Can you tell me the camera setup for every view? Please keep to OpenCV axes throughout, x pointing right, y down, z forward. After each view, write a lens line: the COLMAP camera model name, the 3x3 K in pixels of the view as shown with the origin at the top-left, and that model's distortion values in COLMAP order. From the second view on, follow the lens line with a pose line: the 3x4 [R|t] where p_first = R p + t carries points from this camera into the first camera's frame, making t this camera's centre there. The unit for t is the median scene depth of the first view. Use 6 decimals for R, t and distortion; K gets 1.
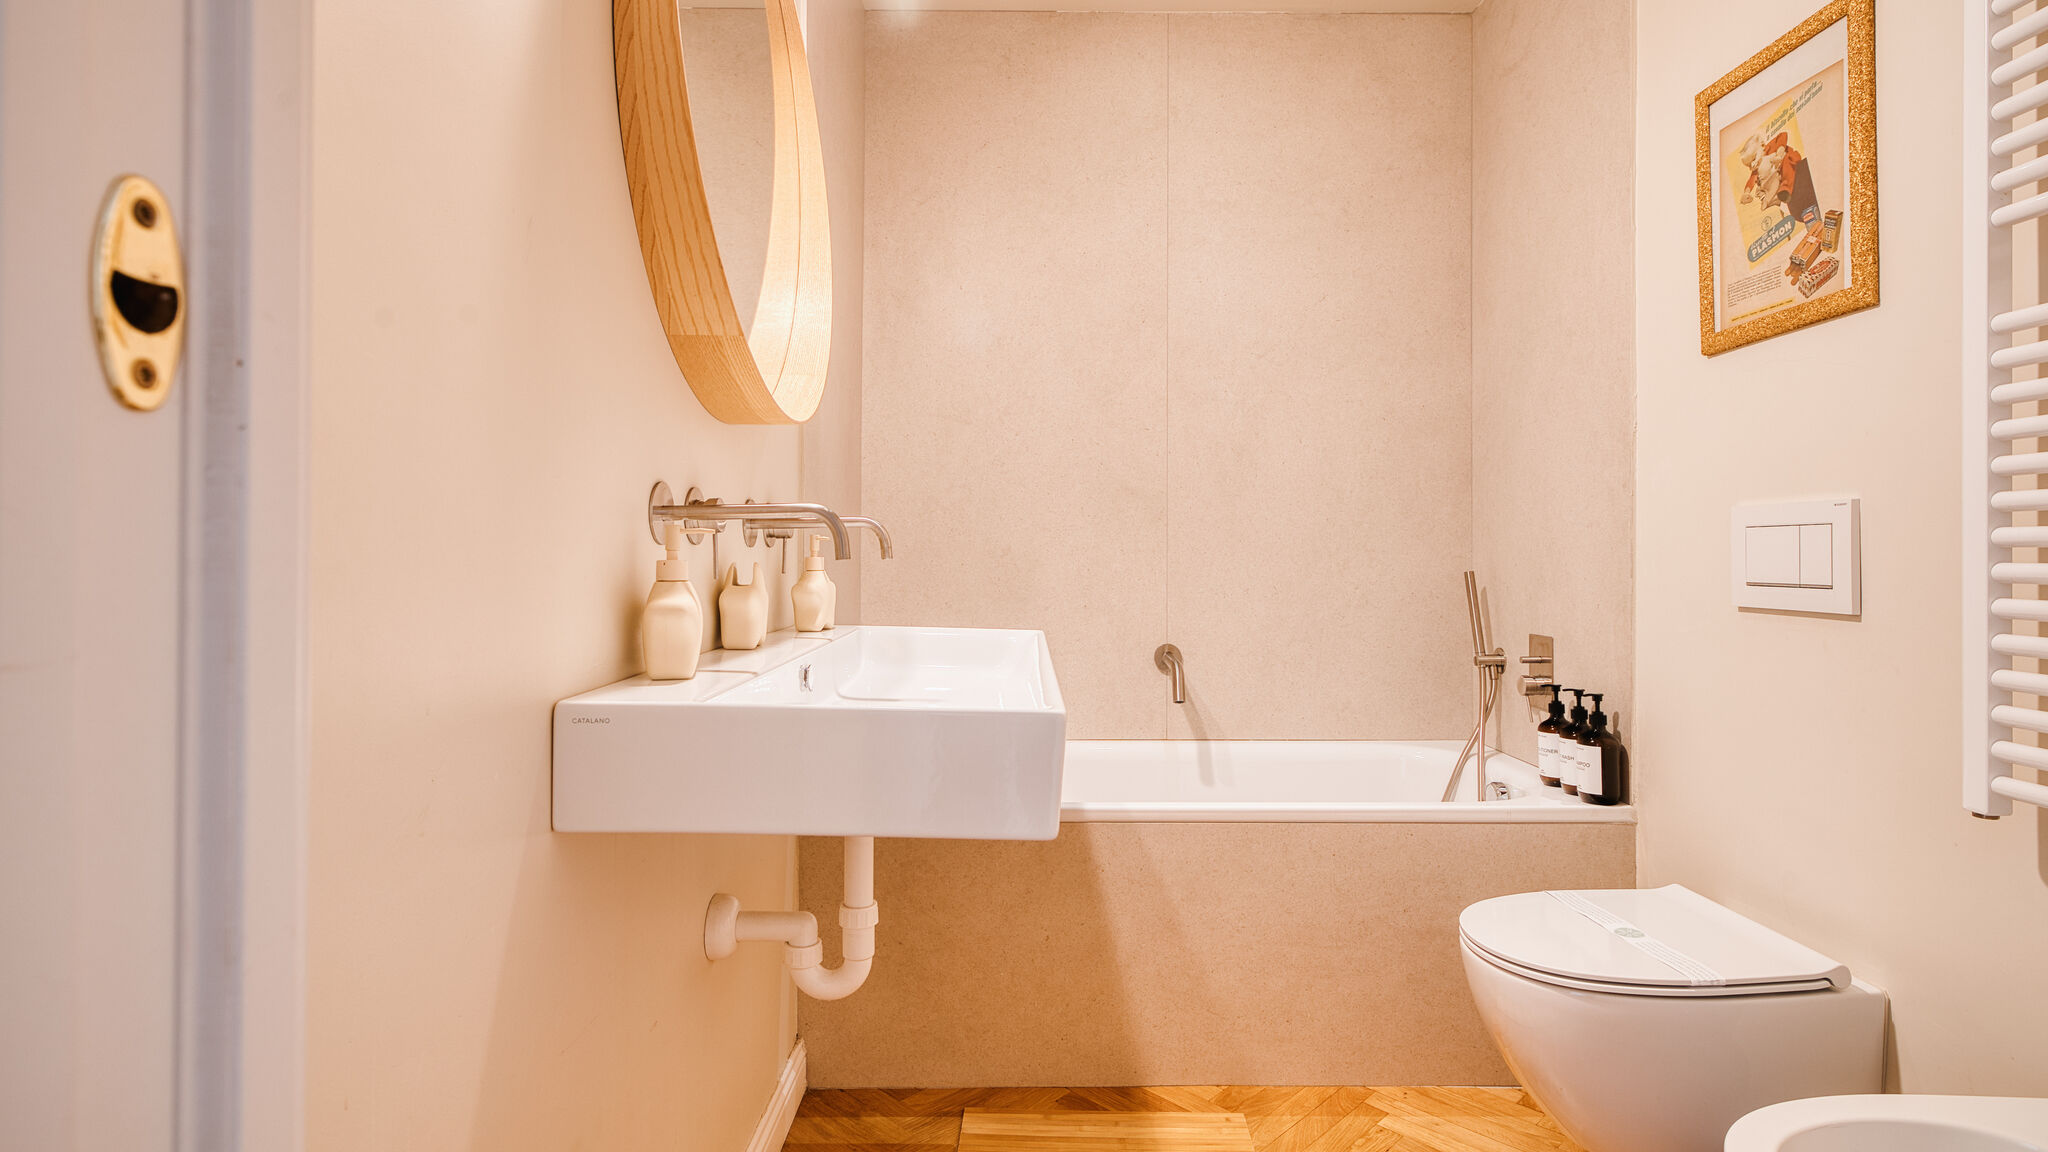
lens RADIAL K [[1016.2, 0, 1024.5], [0, 1016.2, 542.6], [0, 0, 1]] dist [-0.001049, 0.000289]
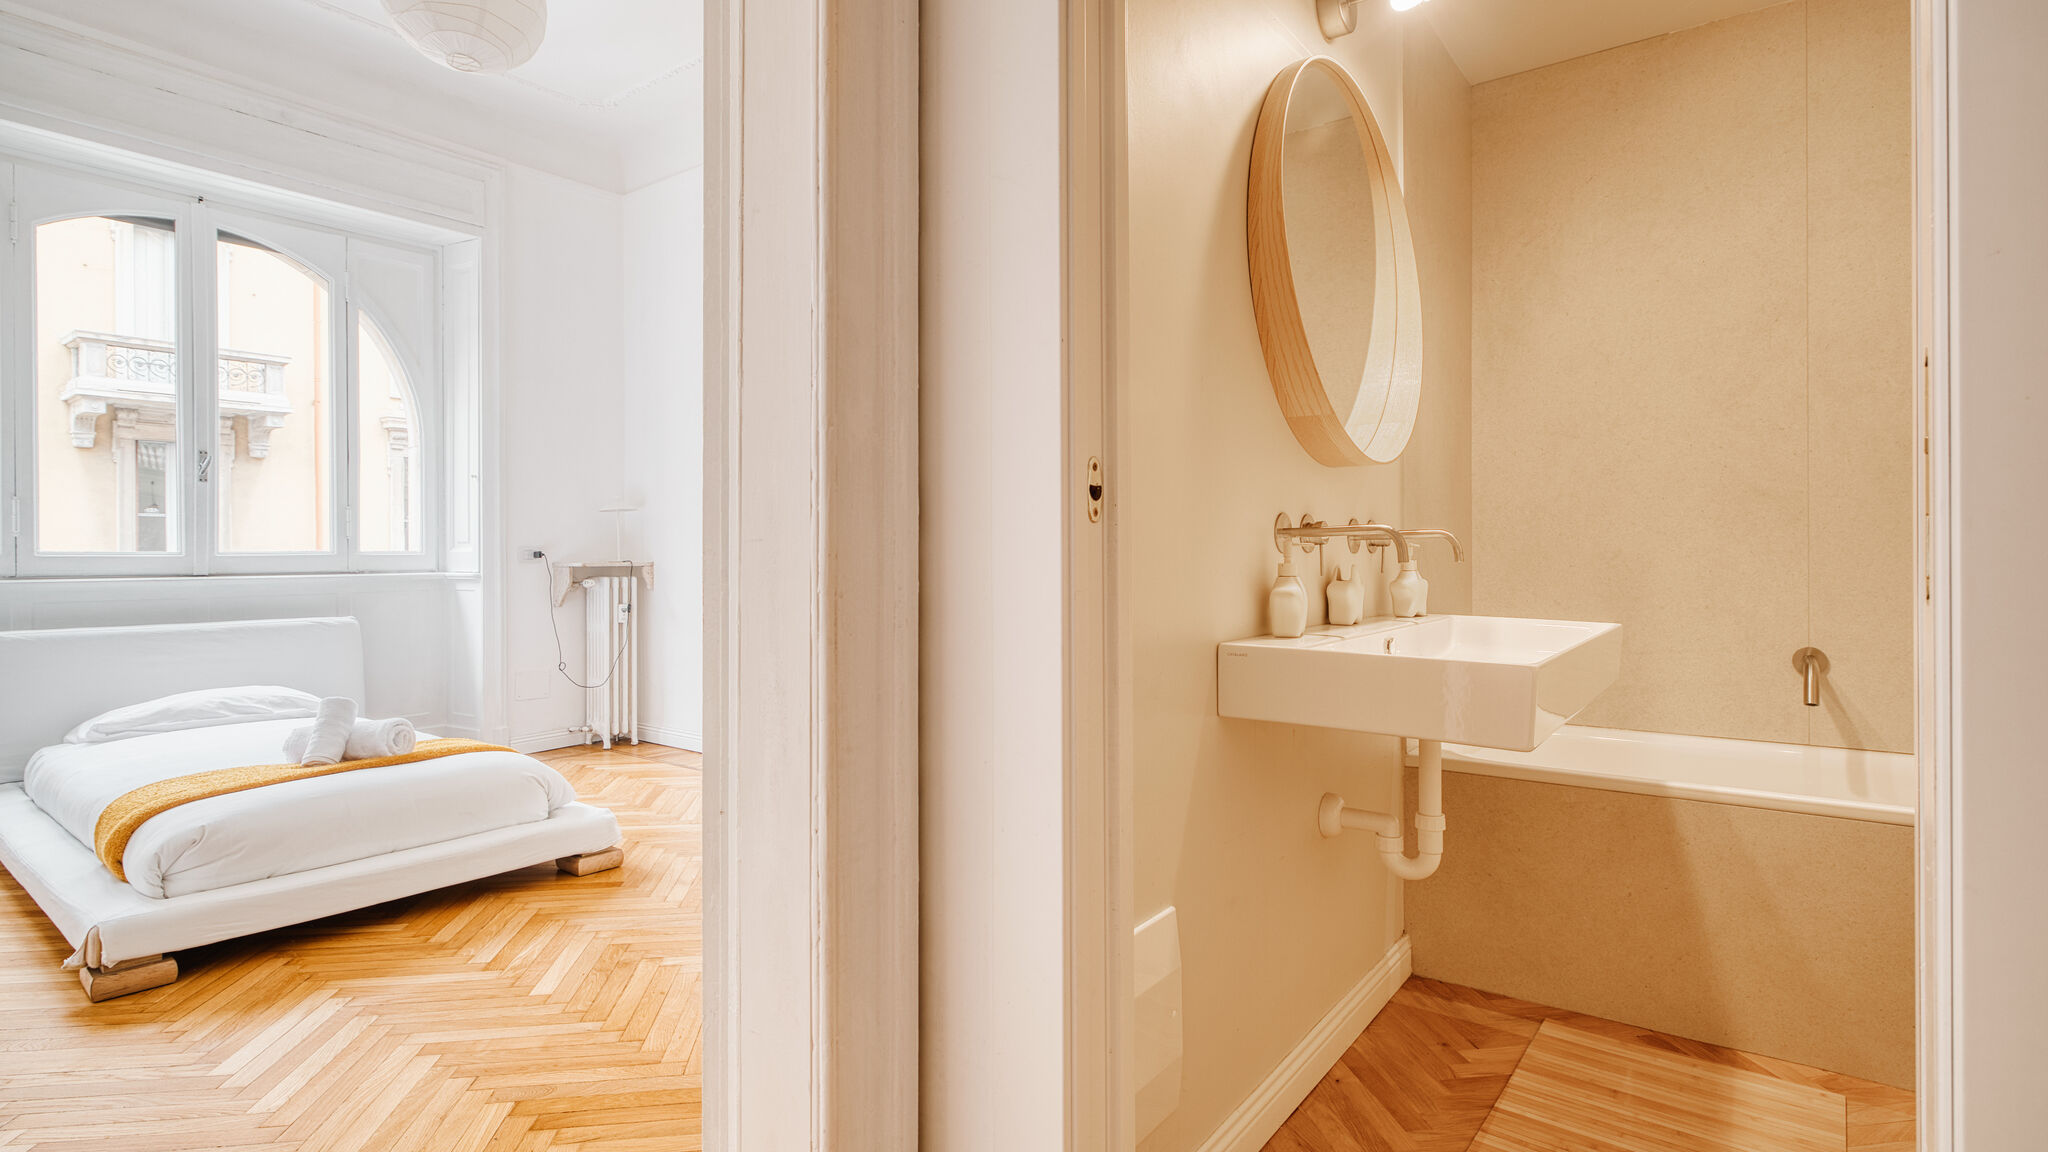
lens RADIAL K [[979.3, 0, 1021.4], [0, 979.3, 554.9], [0, 0, 1]] dist [0.000207, 0.000825]
pose [[0.794928, -0.007835, -0.606653, 0.163371], [0.013512, 0.999897, 0.004793, -0.005676], [0.606554, -0.012007, 0.794952, -0.305781]]
